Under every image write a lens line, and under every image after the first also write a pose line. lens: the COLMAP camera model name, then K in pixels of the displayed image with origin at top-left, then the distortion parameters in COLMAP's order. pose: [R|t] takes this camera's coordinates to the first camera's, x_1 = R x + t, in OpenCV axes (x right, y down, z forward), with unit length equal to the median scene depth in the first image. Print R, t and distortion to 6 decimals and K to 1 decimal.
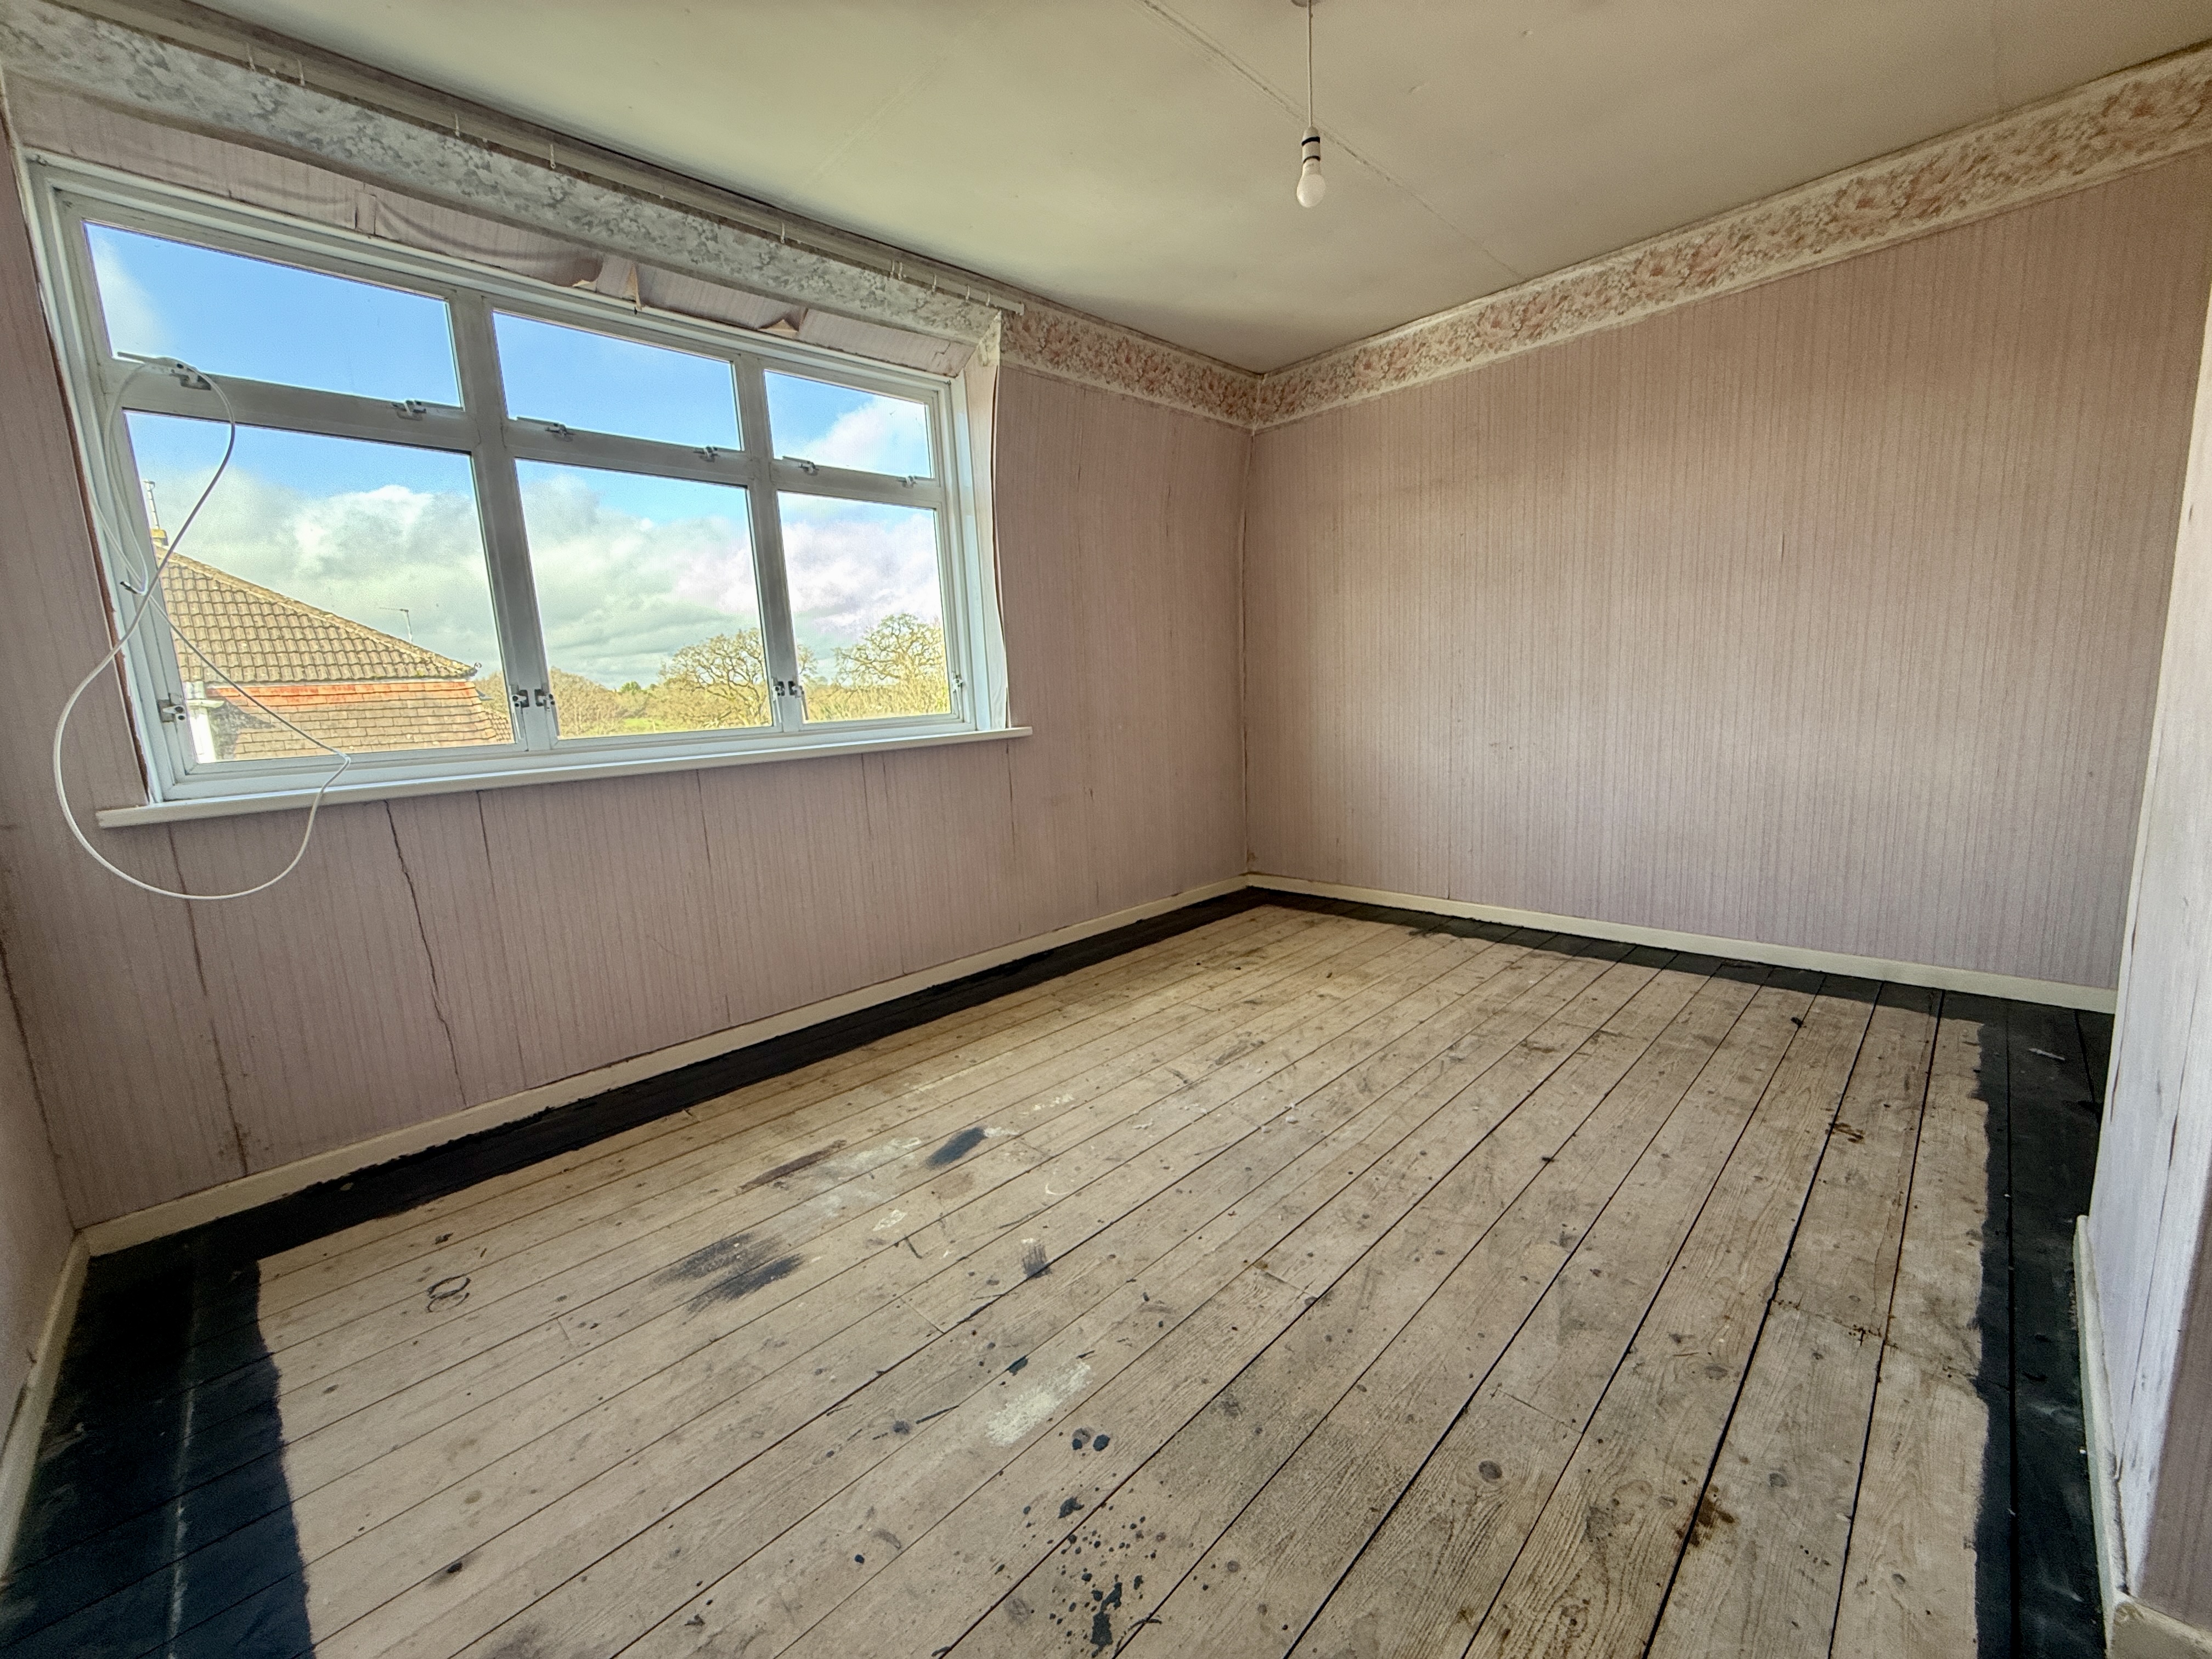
lens RADIAL K [[879.0, 0, 1099.1], [0, 879.0, 826.9], [0, 0, 1]] dist [-0.000992, 0.000040]
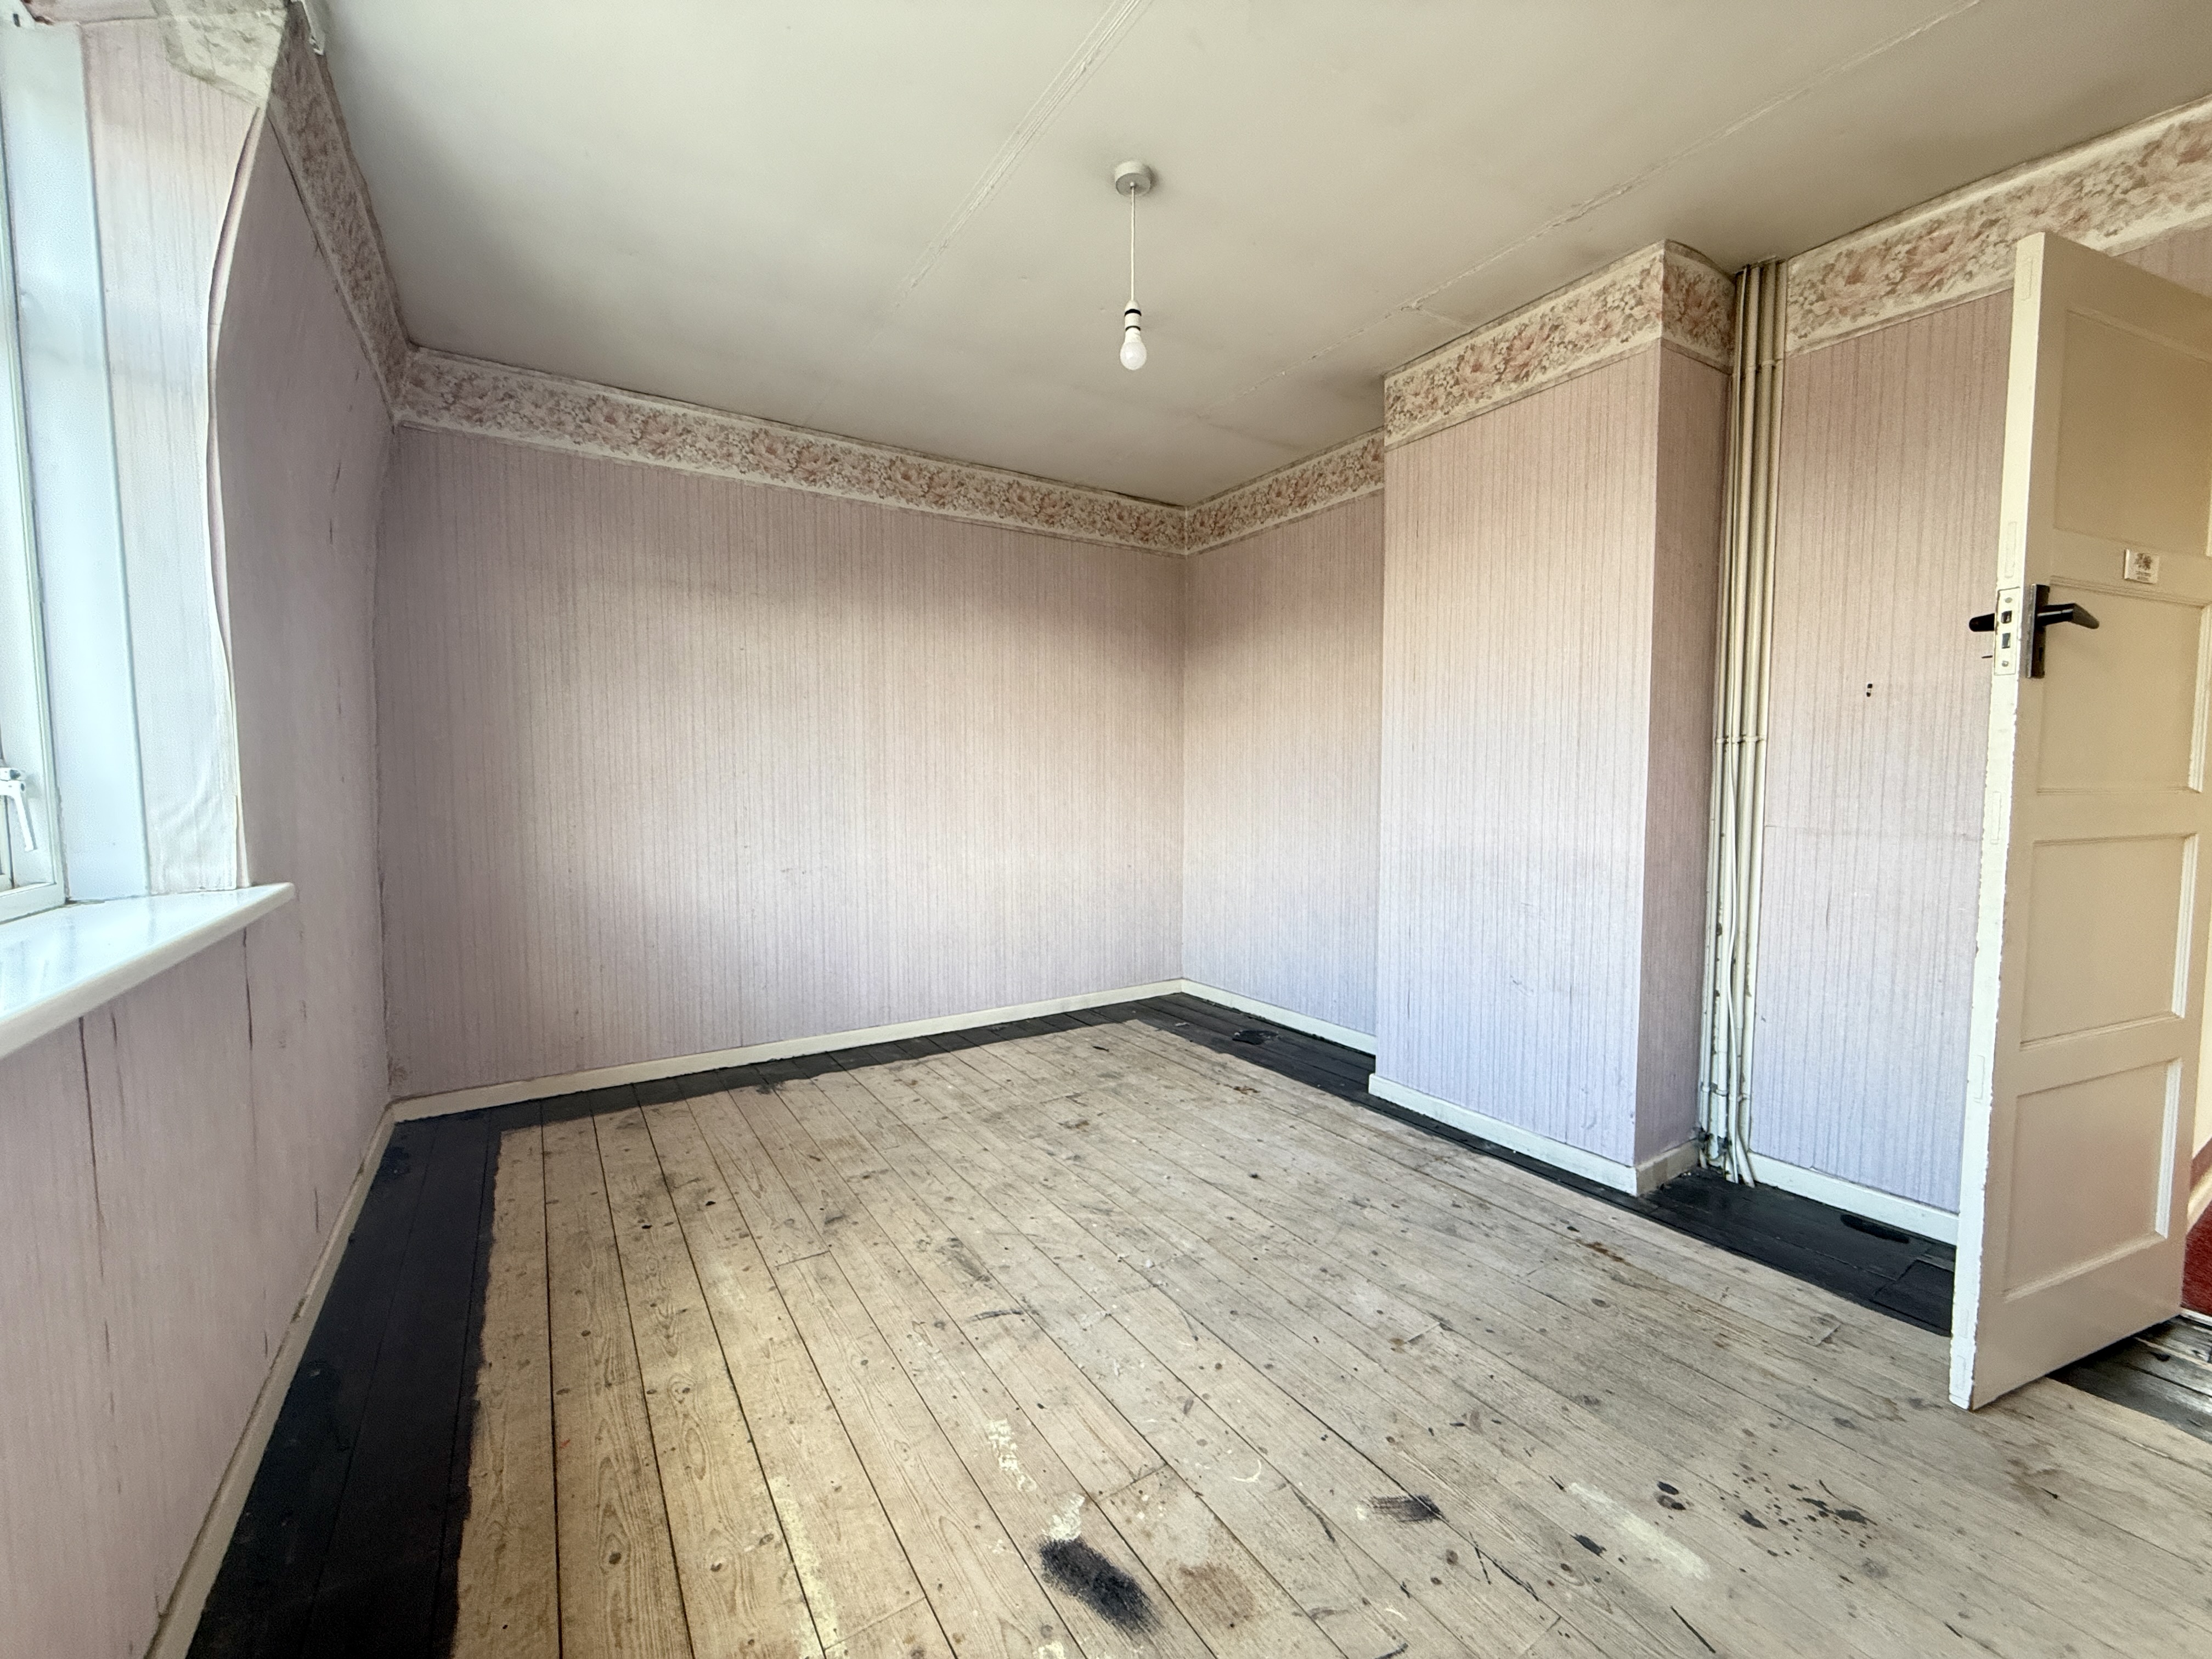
lens RADIAL K [[879.0, 0, 1102.4], [0, 879.0, 826.0], [0, 0, 1]] dist [-0.000992, 0.000040]
pose [[0.199070, -0.001604, 0.979984, -0.579223], [0.138249, 0.990044, -0.026463, -0.093562], [-0.970185, 0.140750, 0.197309, 0.640868]]
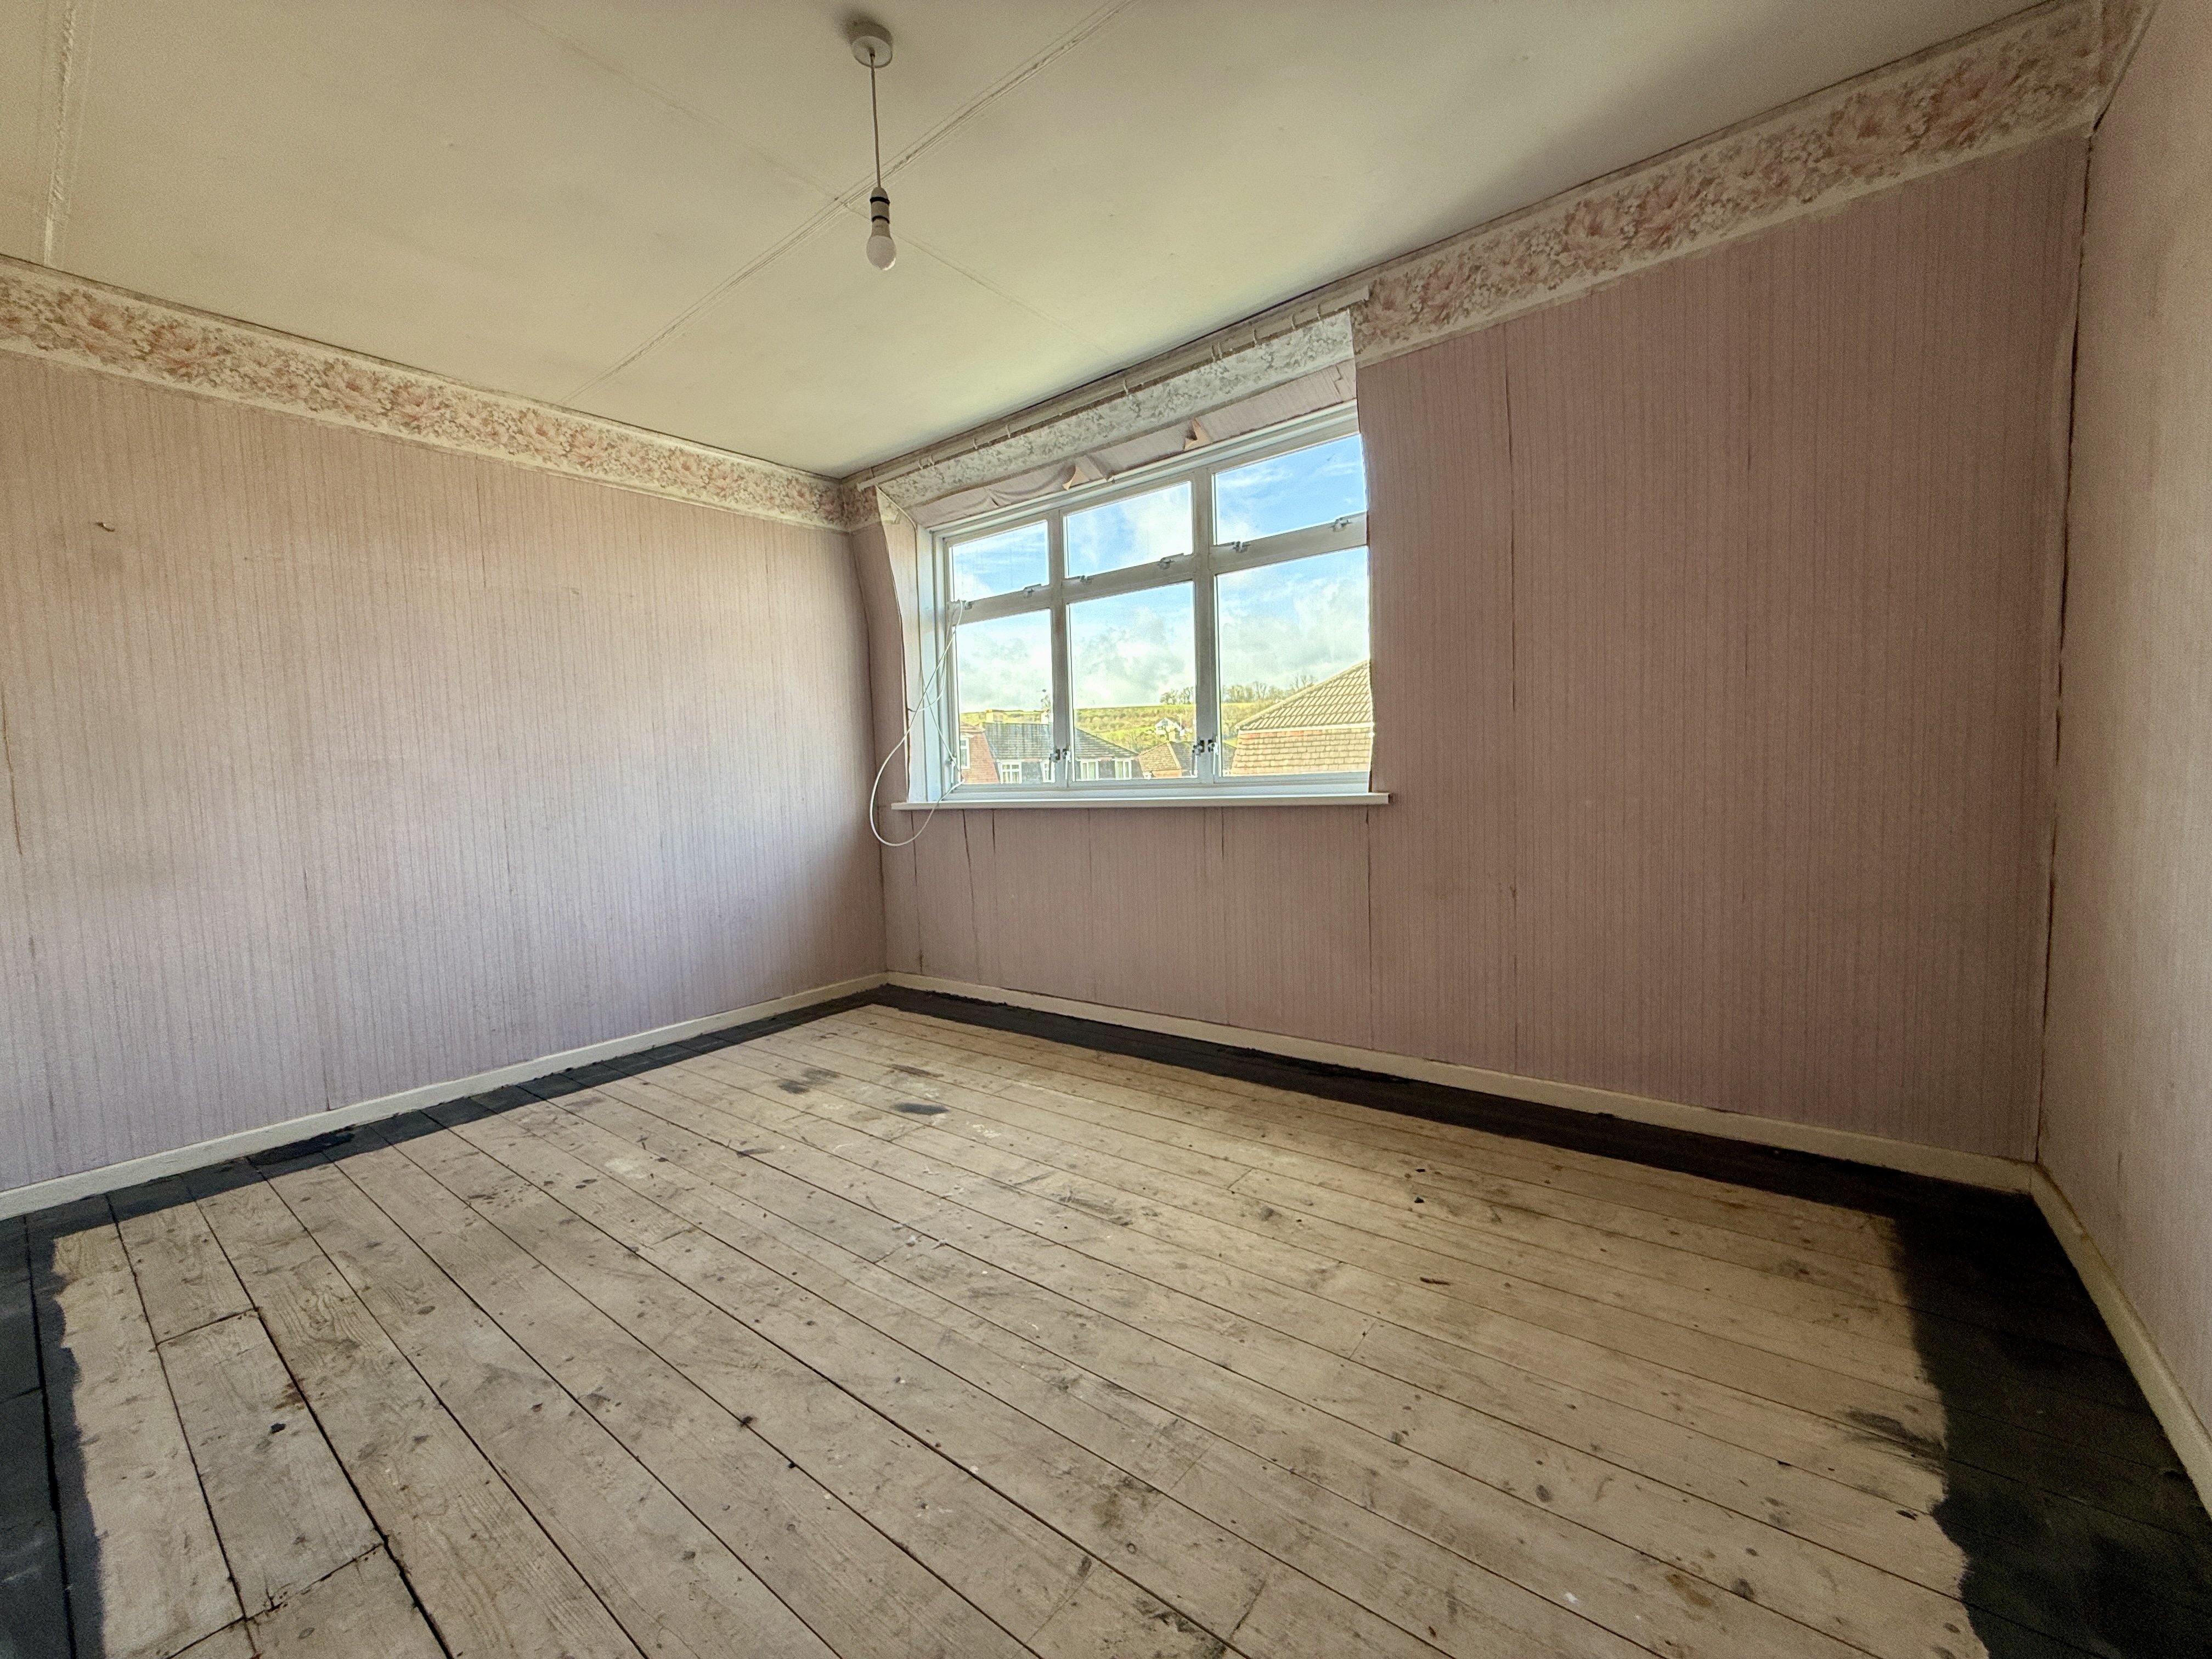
lens RADIAL K [[879.0, 0, 1102.2], [0, 879.0, 823.8], [0, 0, 1]] dist [-0.000992, 0.000040]
pose [[0.130304, 0.106905, -0.985694, 0.891508], [-0.118939, 0.988676, 0.091506, -0.167232], [0.984314, 0.105314, 0.141543, 0.821368]]
